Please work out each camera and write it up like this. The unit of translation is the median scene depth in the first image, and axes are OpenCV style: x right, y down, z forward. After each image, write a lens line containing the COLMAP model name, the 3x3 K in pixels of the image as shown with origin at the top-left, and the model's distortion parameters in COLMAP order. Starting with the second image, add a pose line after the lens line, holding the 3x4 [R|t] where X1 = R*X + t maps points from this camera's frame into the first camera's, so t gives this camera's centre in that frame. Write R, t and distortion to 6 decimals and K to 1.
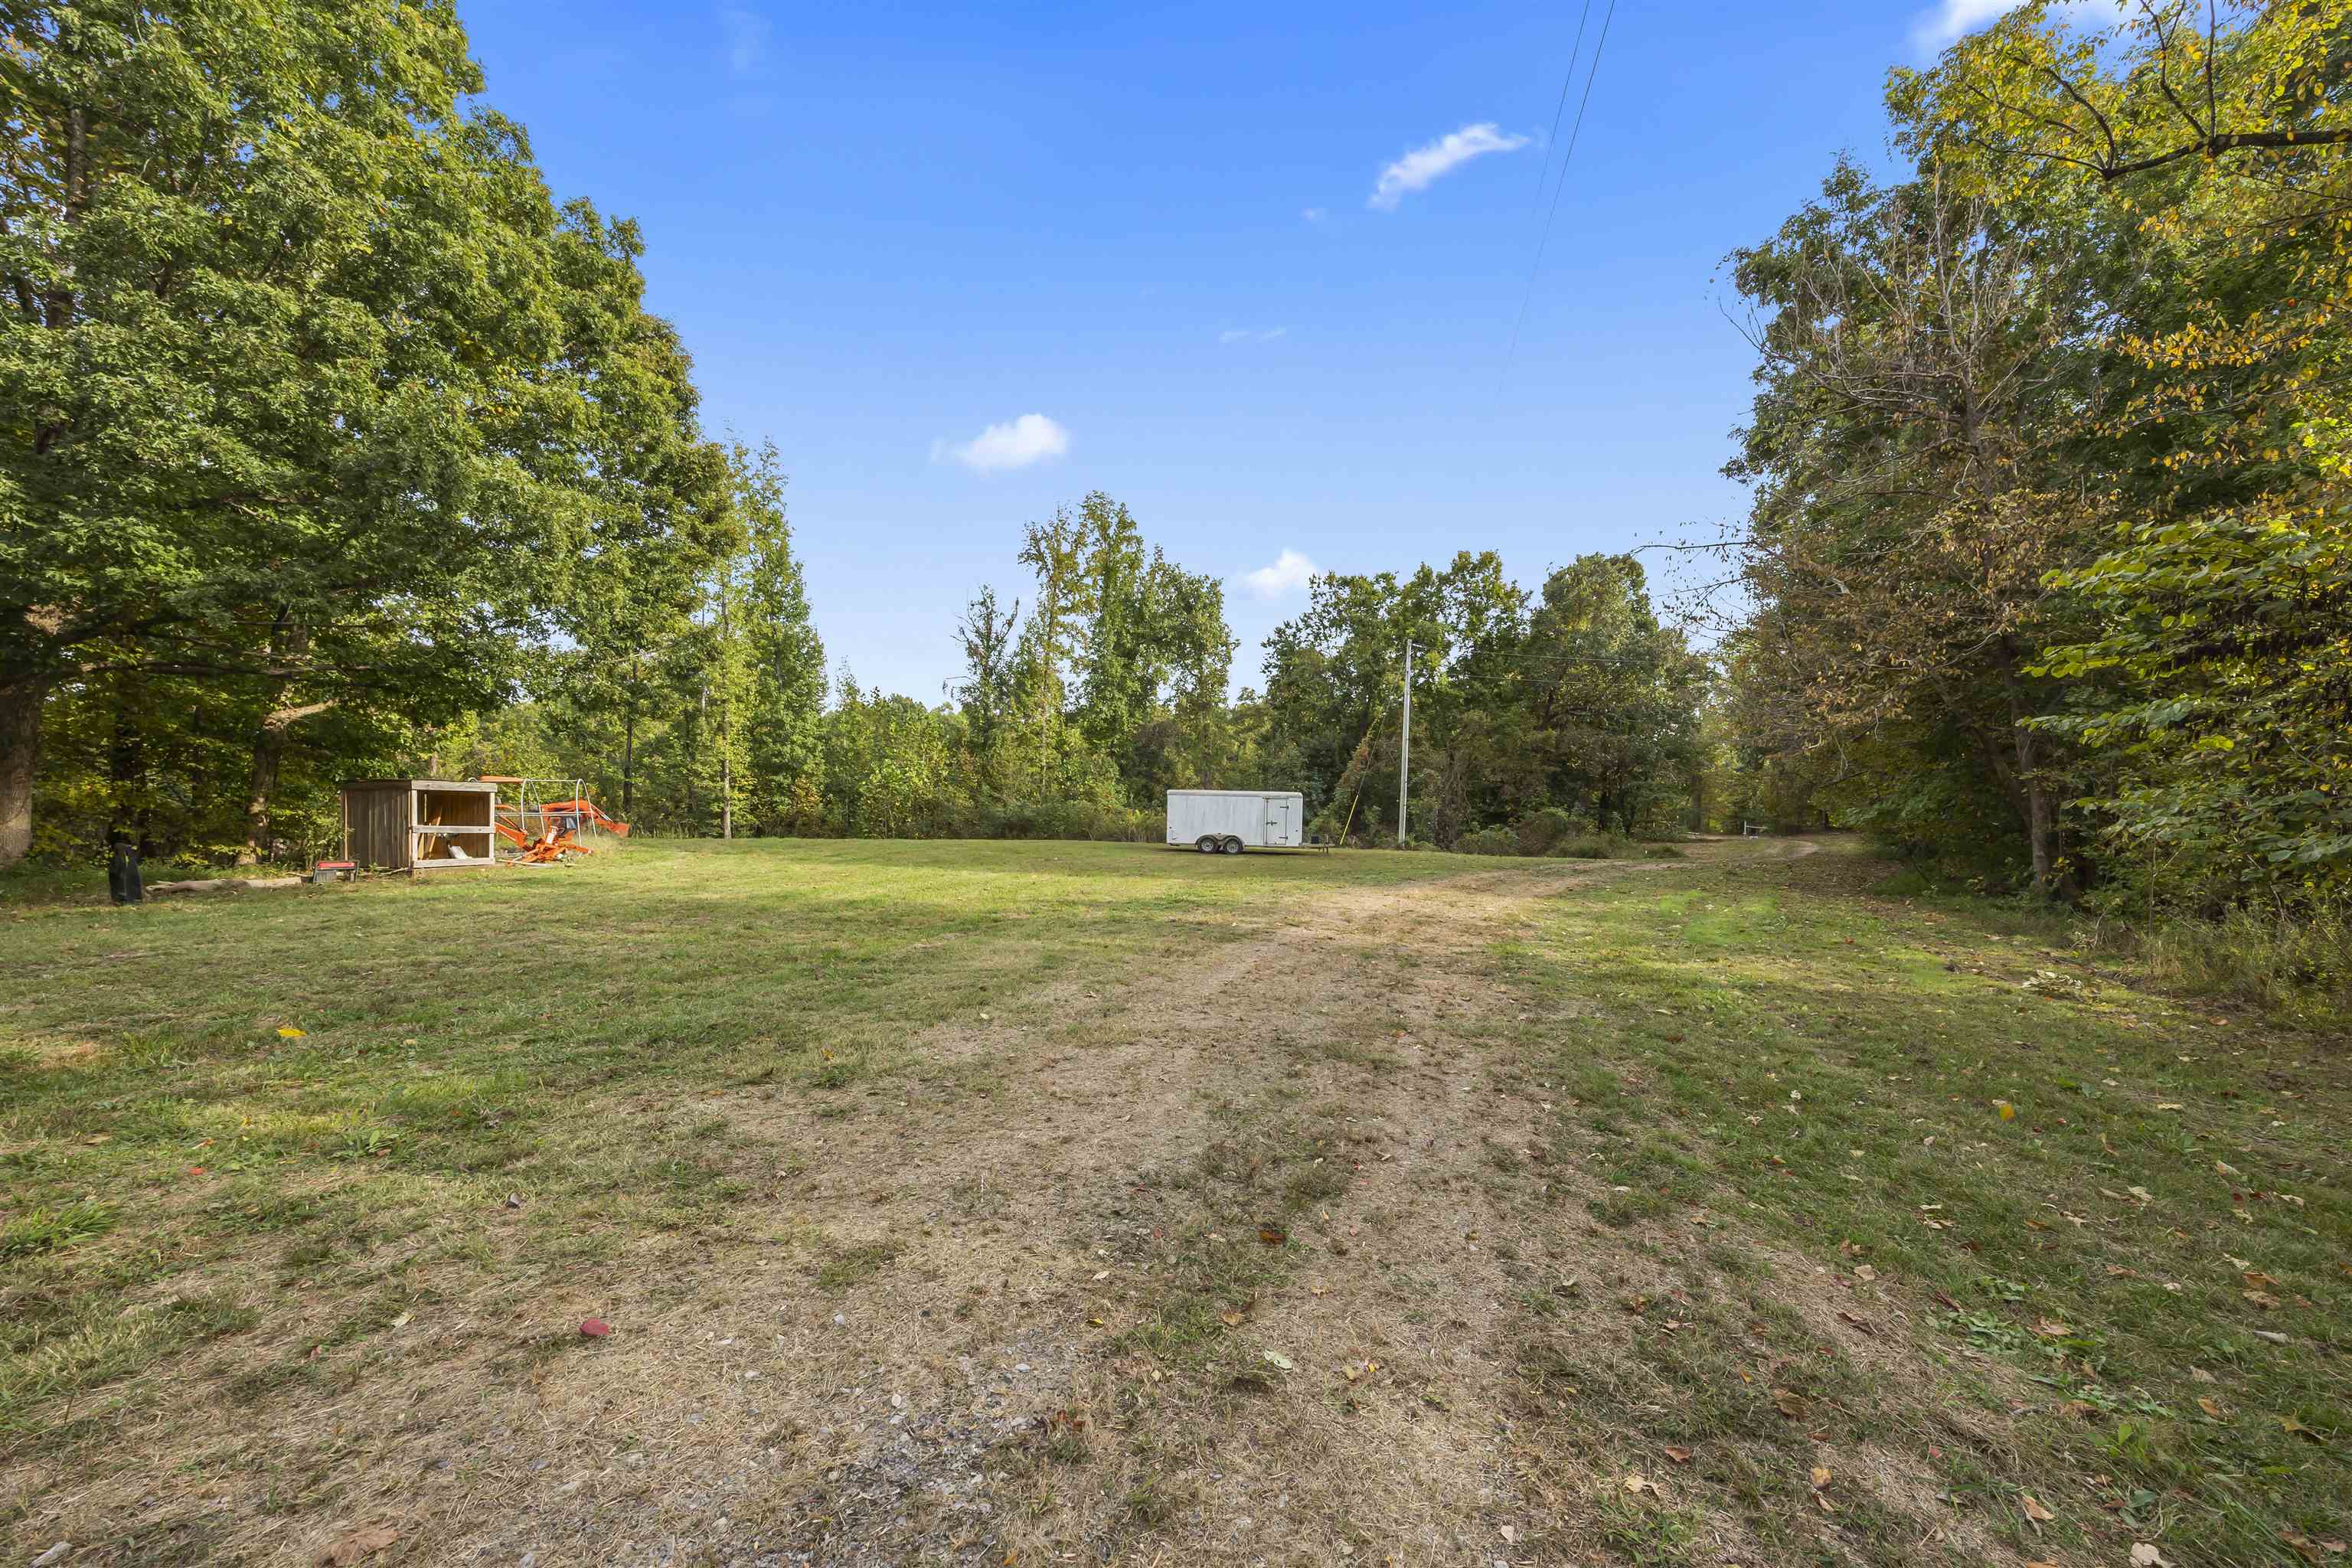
lens RADIAL K [[897.8, 0, 1176.1], [0, 897.8, 789.9], [0, 0, 1]] dist [-0.001846, 0.001107]
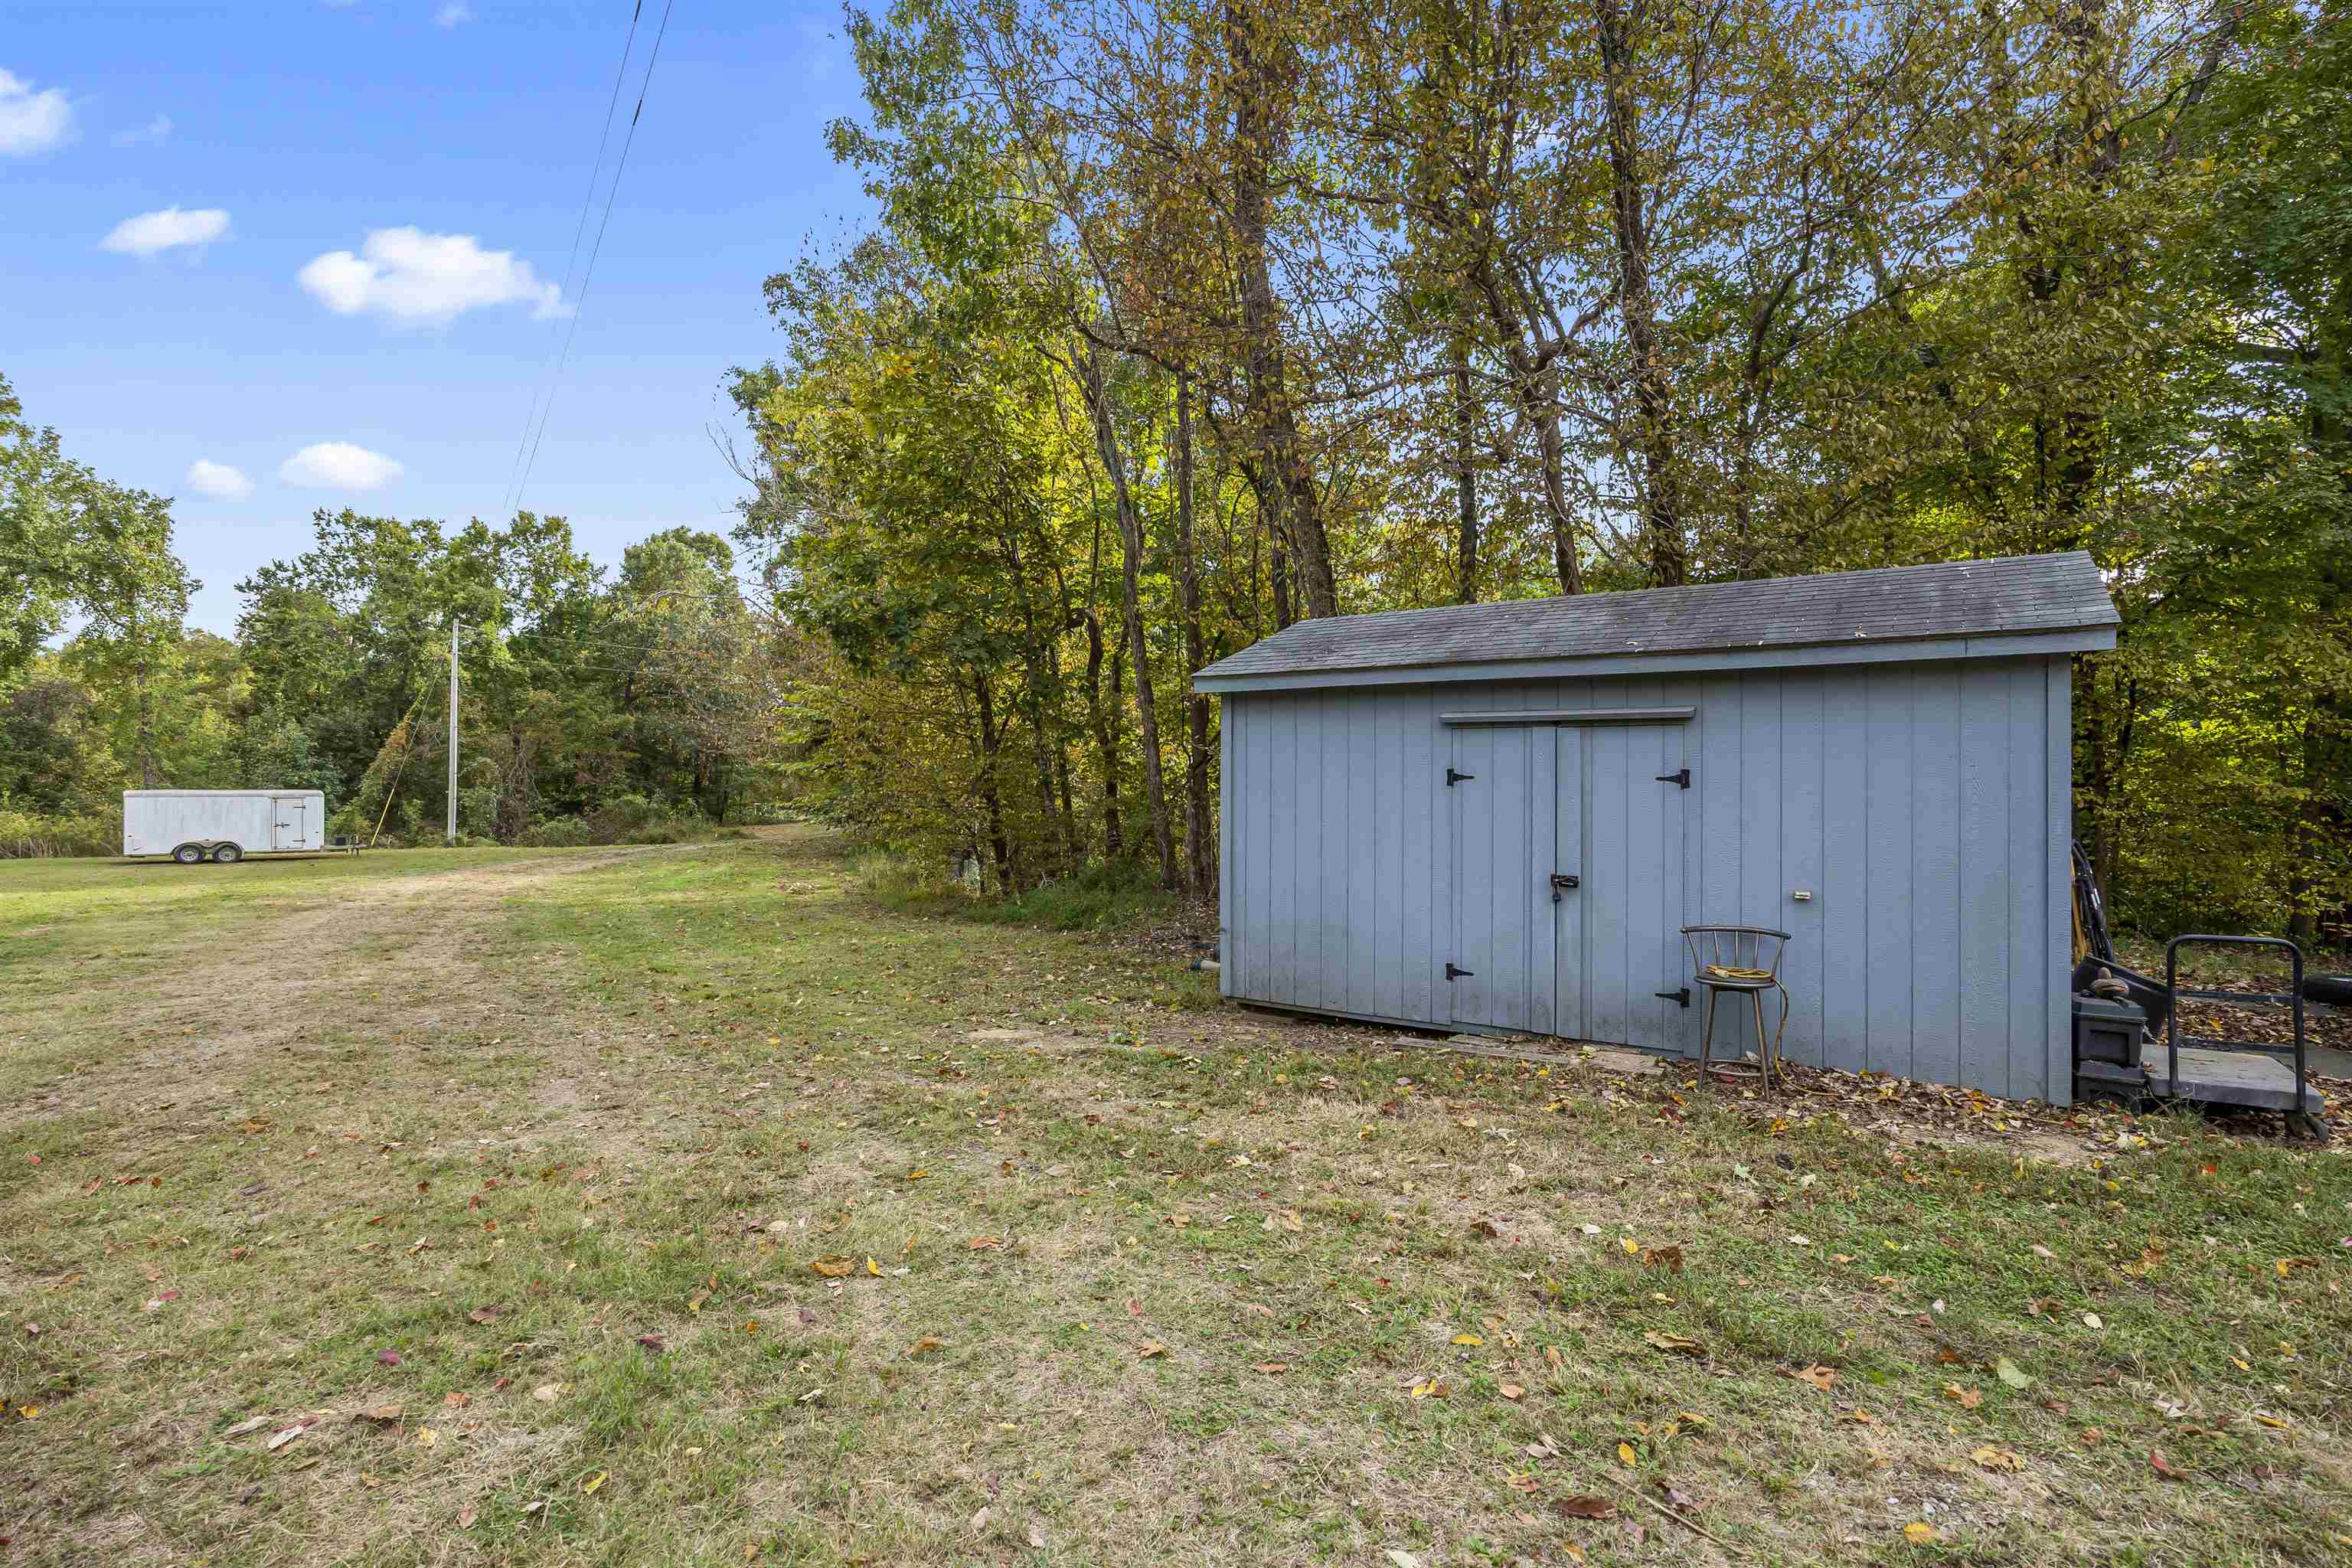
lens RADIAL K [[1143.6, 0, 1177.7], [0, 1143.6, 779.6], [0, 0, 1]] dist [-0.004442, -0.001156]
pose [[0.691064, -0.017743, 0.722576, -0.058960], [0.007499, 0.999821, 0.017379, -0.012867], [-0.722755, -0.006592, 0.691073, -0.261033]]
